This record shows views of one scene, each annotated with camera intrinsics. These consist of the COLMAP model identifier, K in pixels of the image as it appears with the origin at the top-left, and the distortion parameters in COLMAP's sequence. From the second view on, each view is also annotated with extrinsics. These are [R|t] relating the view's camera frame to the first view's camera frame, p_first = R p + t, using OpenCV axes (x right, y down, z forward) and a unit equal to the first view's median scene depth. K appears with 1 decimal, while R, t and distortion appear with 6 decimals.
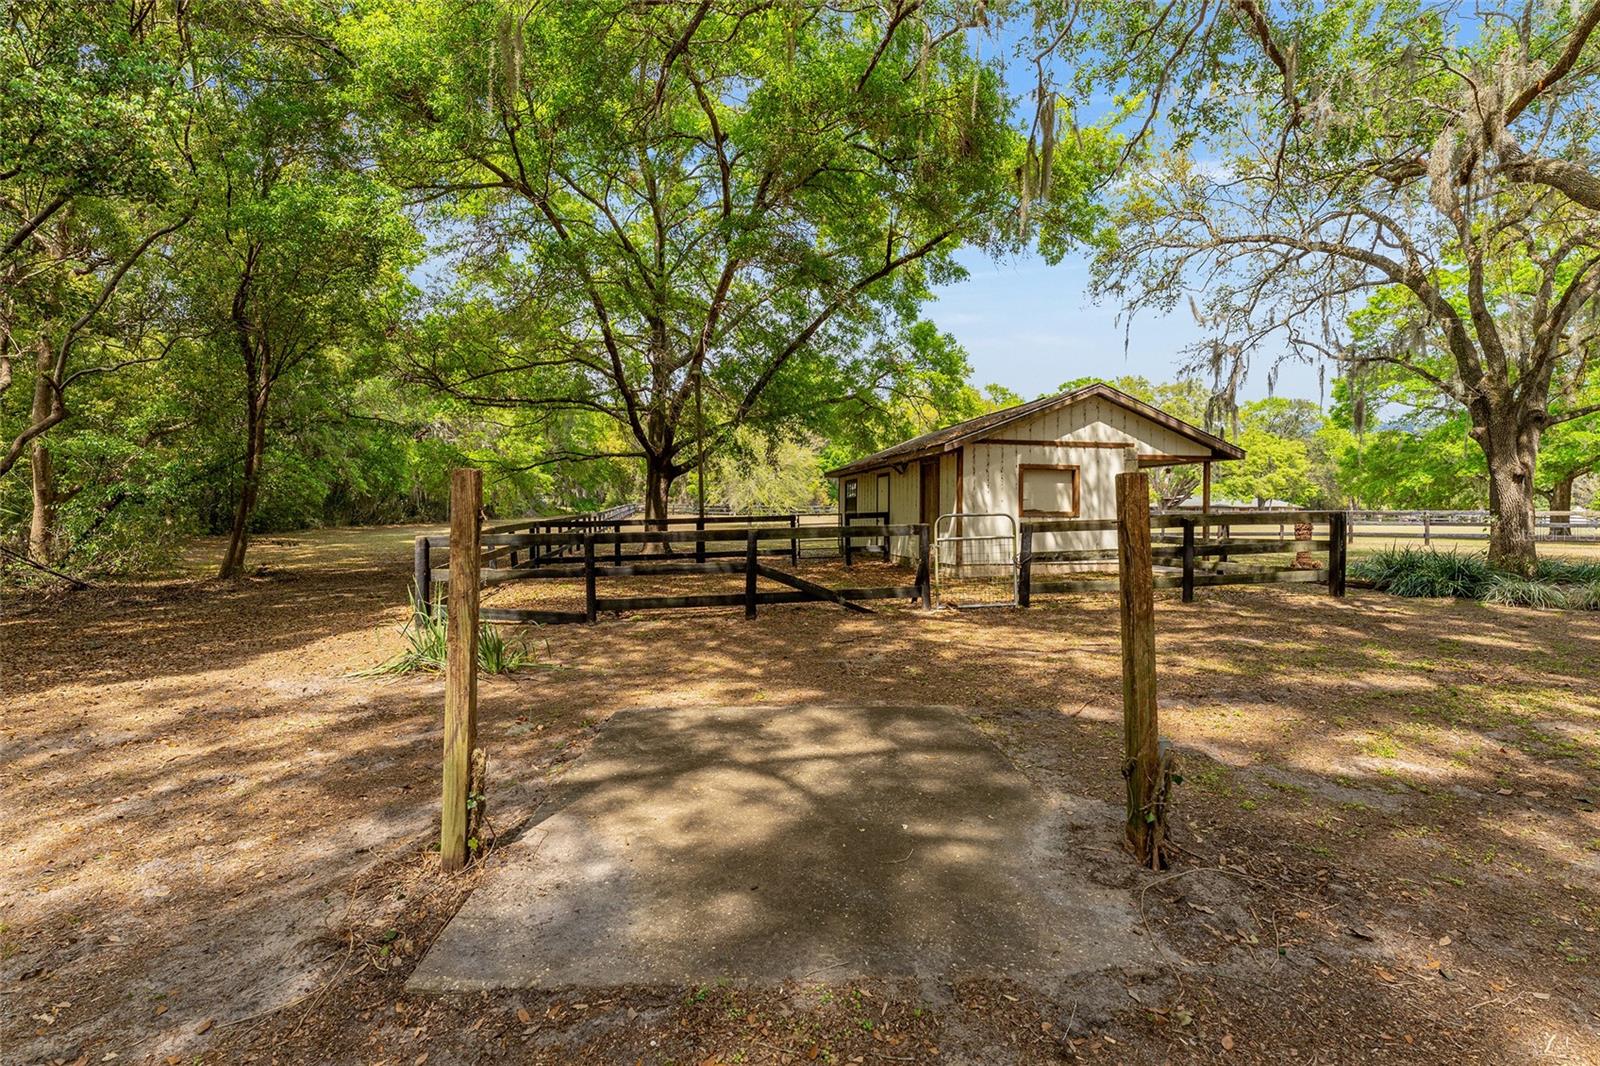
lens RADIAL K [[733.5, 0, 800.0], [0, 733.5, 533.0], [0, 0, 1]] dist [0.002623, 0.000325]
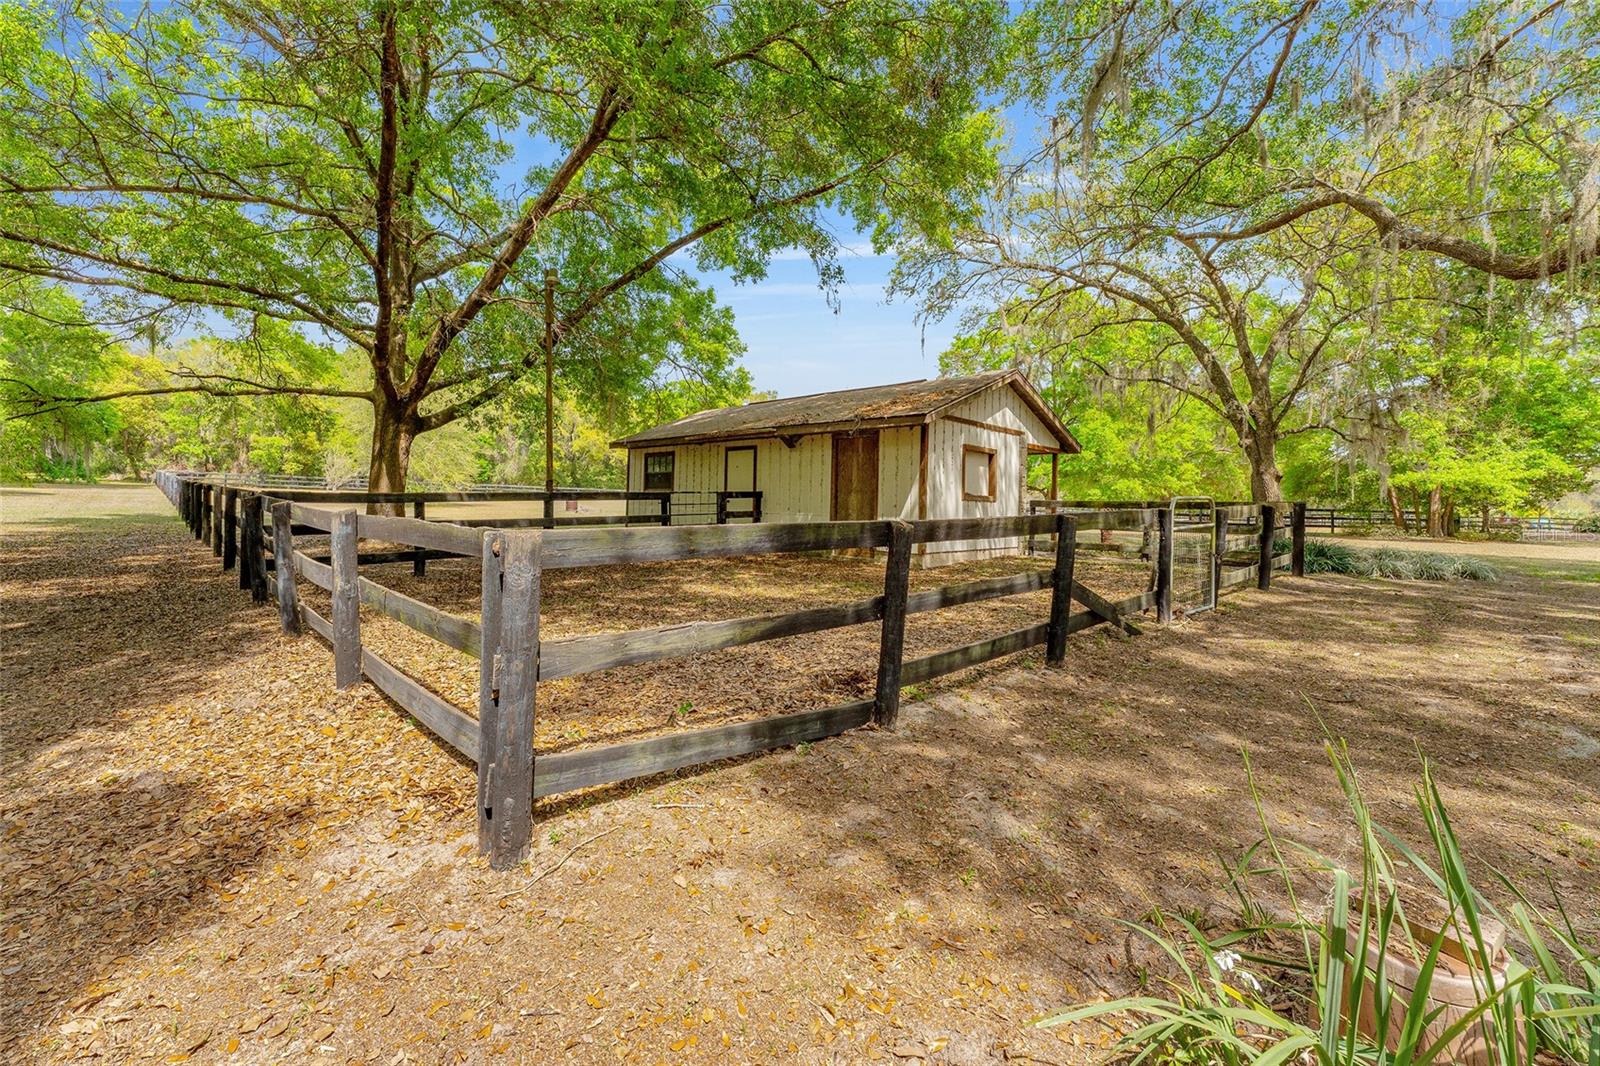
lens RADIAL K [[634.8, 0, 800.0], [0, 634.8, 533.0], [0, 0, 1]] dist [-0.000453, 0.000035]
pose [[0.819953, -0.010590, 0.572333, -0.331797], [-0.007764, 0.999531, 0.029617, -0.002066], [-0.572379, -0.028728, 0.819486, 0.438804]]
